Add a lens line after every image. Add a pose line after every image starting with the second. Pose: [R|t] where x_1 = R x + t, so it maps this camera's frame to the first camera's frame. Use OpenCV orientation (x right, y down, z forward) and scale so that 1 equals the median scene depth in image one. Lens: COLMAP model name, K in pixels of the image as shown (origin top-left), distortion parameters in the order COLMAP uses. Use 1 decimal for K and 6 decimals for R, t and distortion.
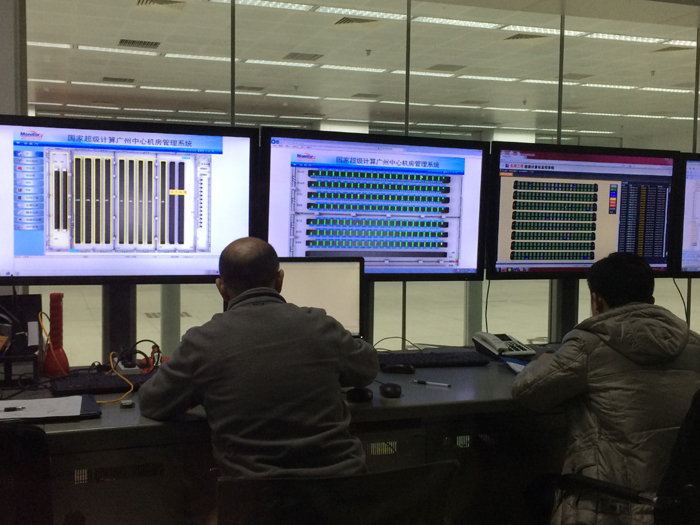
lens RADIAL K [[848.5, 0, 350.2], [0, 848.5, 262.1], [0, 0, 1]] dist [0.059479, 0.000000]
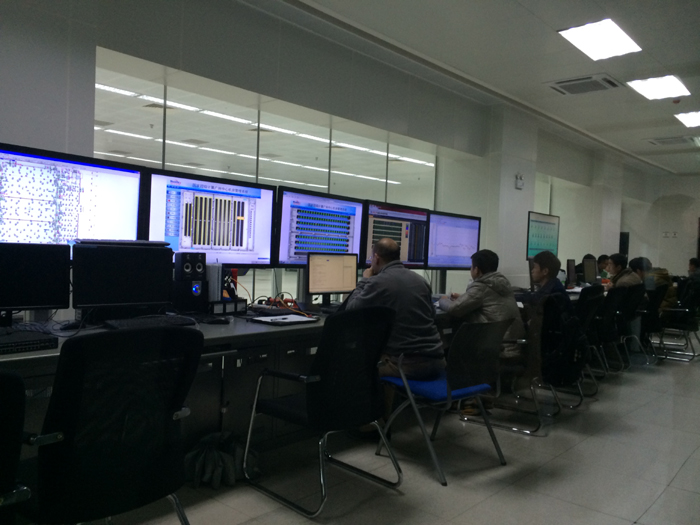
lens RADIAL K [[584.4, 0, 349.4], [0, 584.4, 263.5], [0, 0, 1]] dist [0.054109, 0.003057]
pose [[0.879537, 0.008639, 0.475752, -0.592233], [0.000050, 0.999833, -0.018248, 0.038203], [-0.475830, 0.016074, 0.879390, -0.214652]]
